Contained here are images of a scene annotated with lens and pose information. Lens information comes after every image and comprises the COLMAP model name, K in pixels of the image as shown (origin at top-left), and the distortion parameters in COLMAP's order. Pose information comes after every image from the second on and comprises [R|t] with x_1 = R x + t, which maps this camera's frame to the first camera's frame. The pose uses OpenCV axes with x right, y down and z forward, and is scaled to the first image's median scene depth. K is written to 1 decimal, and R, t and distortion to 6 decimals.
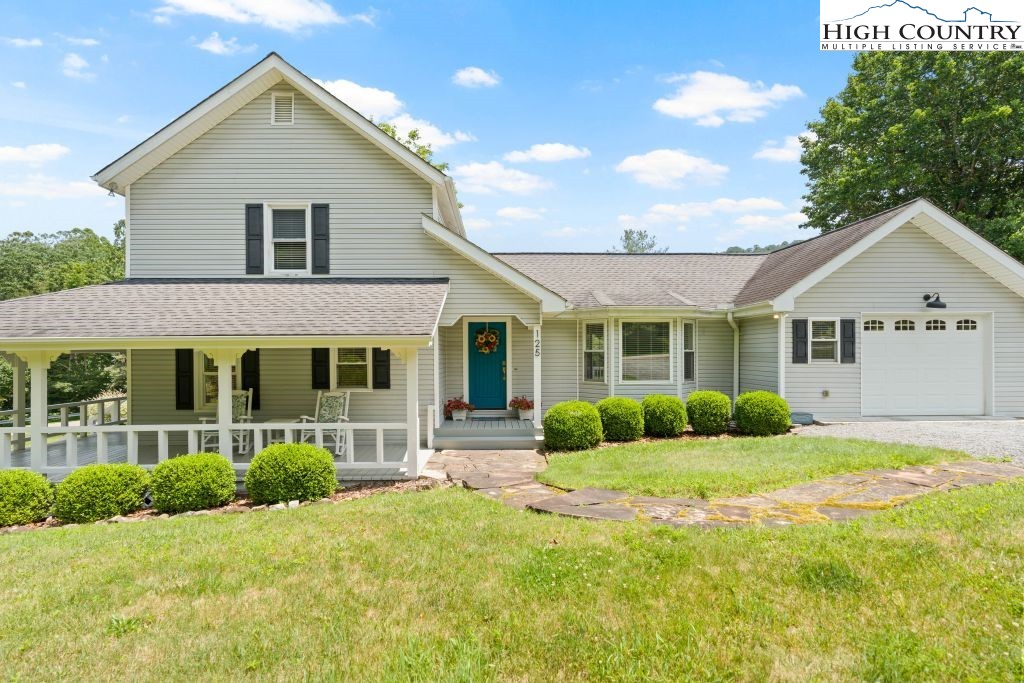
lens RADIAL K [[457.7, 0, 501.0], [0, 457.7, 344.7], [0, 0, 1]] dist [-0.005069, 0.000920]
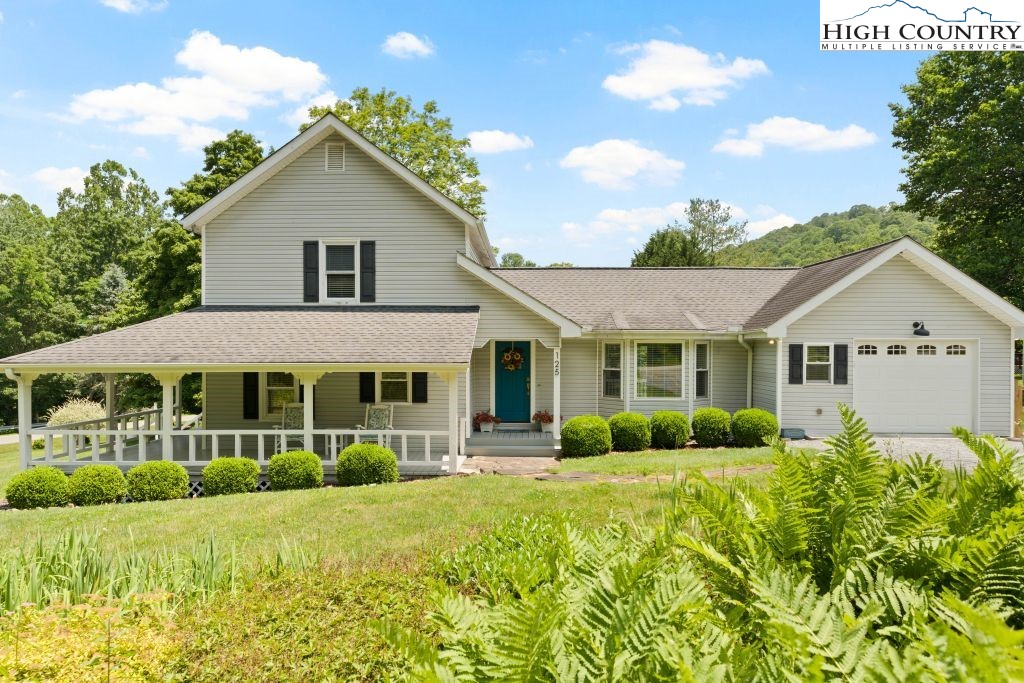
lens RADIAL K [[625.2, 0, 502.1], [0, 625.2, 348.3], [0, 0, 1]] dist [0.004076, -0.002201]
pose [[0.998744, 0.007173, -0.049585, 0.020500], [-0.006441, 0.999868, 0.014919, -0.063979], [0.049685, -0.014580, 0.998658, -0.548671]]
